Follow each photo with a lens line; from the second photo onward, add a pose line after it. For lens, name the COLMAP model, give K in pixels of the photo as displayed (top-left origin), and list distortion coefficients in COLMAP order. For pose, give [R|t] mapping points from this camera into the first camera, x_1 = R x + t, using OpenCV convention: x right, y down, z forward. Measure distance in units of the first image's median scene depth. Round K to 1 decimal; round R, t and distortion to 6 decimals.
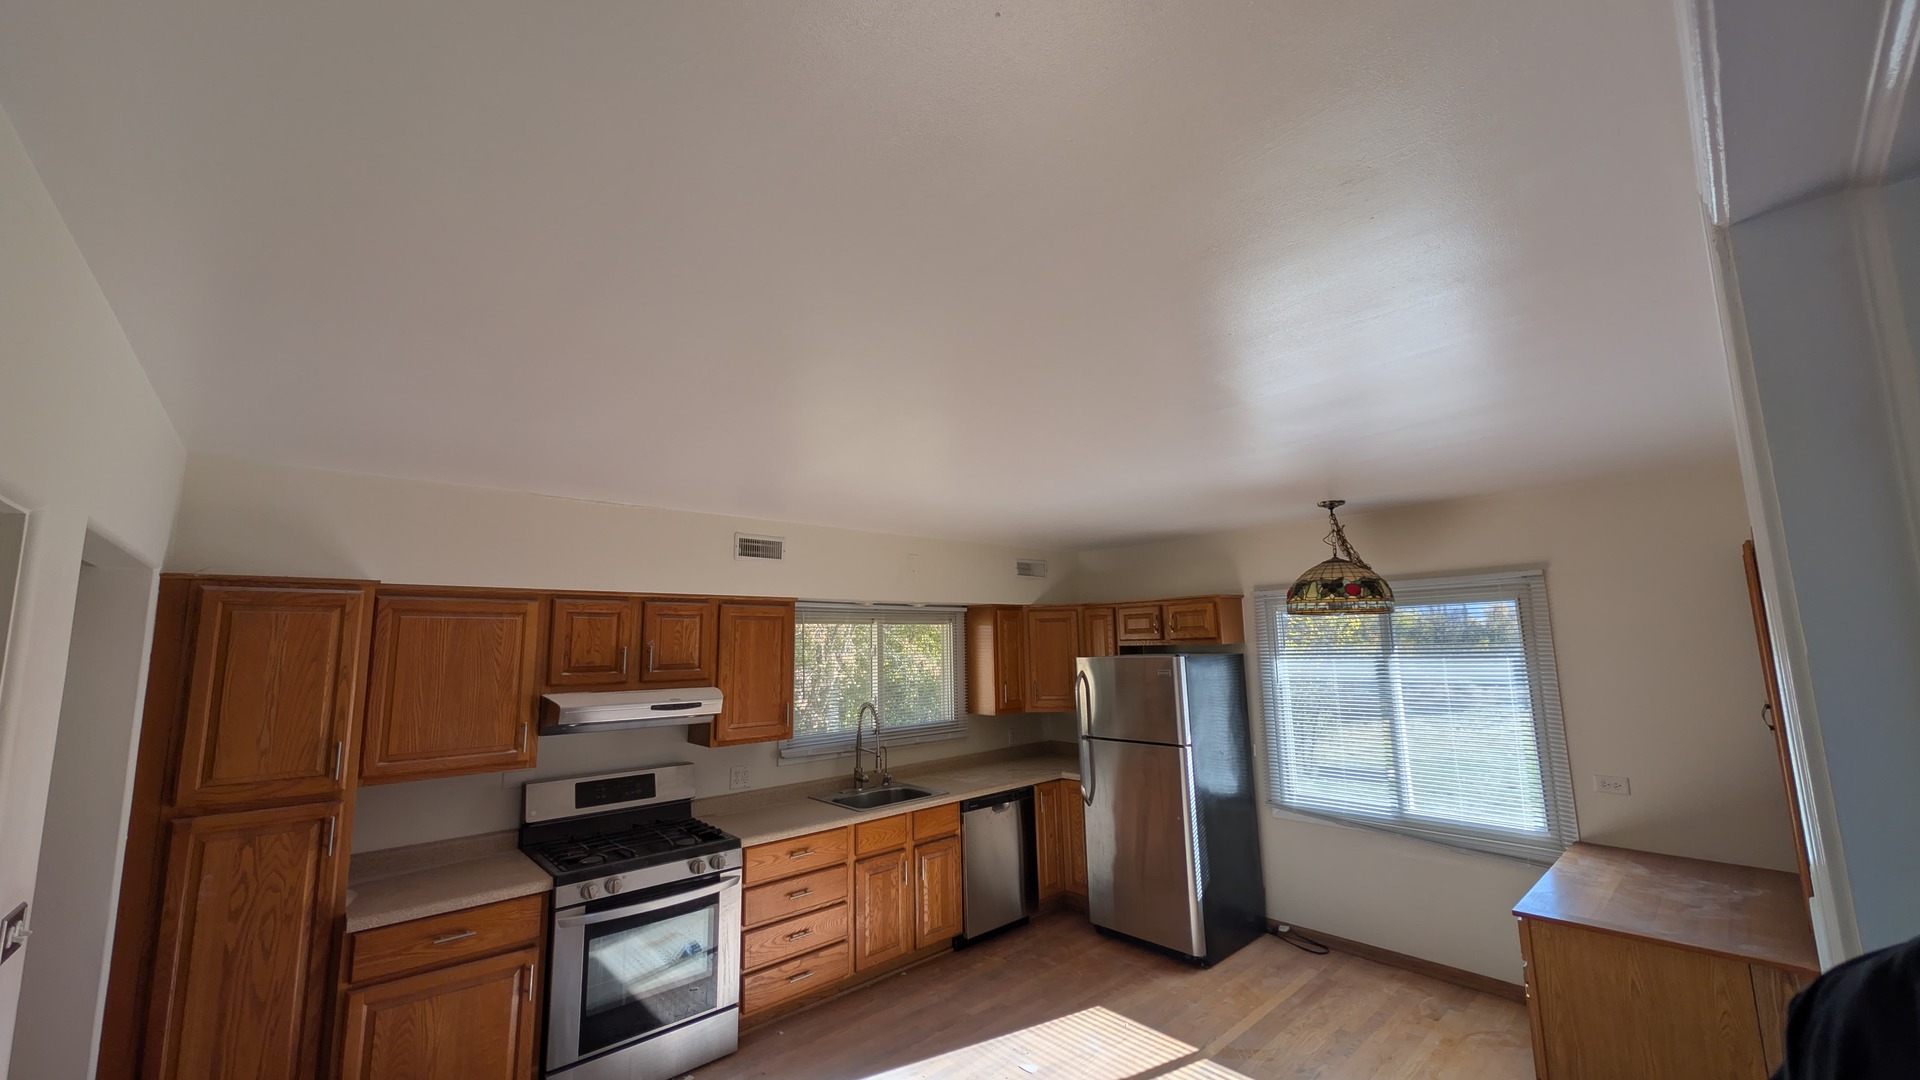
lens RADIAL K [[732.4, 0, 955.3], [0, 732.4, 540.1], [0, 0, 1]] dist [0.000663, -0.000048]
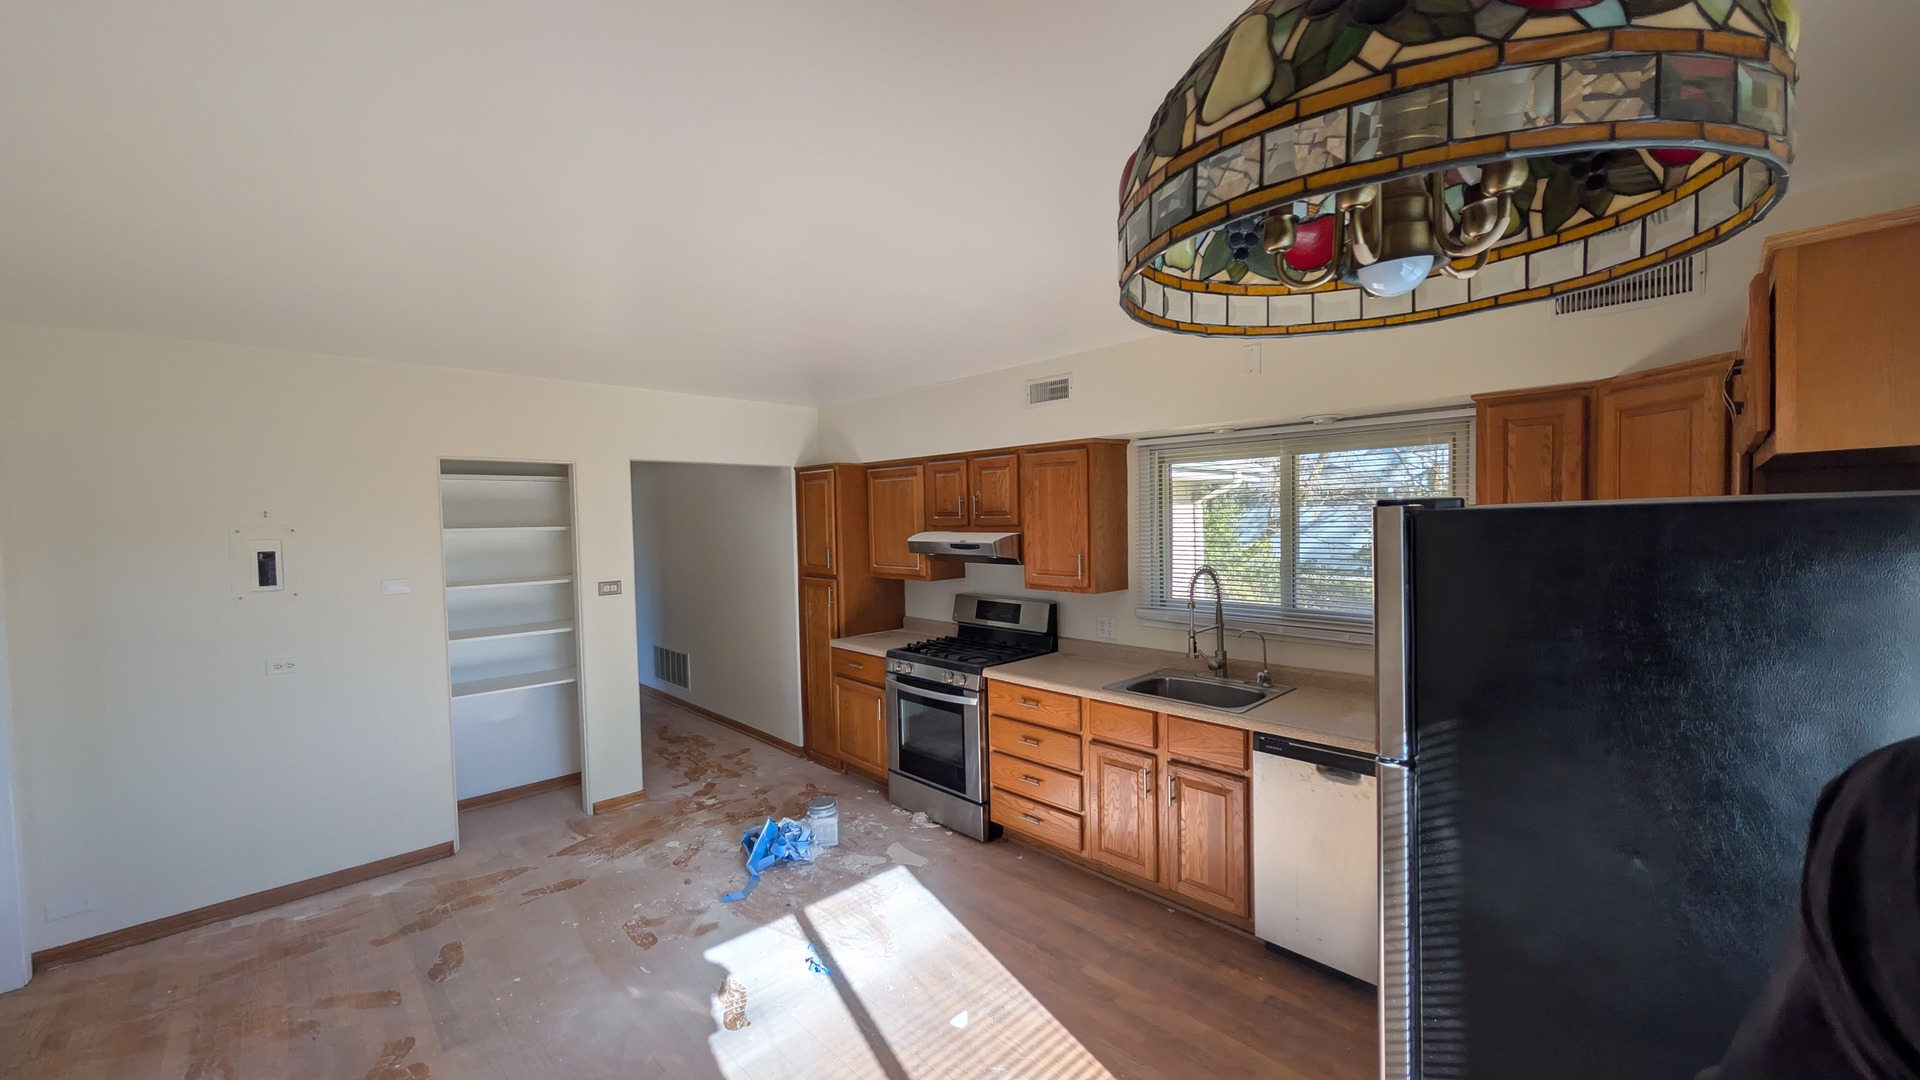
lens RADIAL K [[732.4, 0, 956.3], [0, 732.4, 538.4], [0, 0, 1]] dist [0.000663, -0.000048]
pose [[0.022907, 0.051170, -0.998427, 0.711334], [0.163649, 0.985026, 0.054238, 0.134645], [0.986253, -0.164634, 0.014190, 0.878171]]
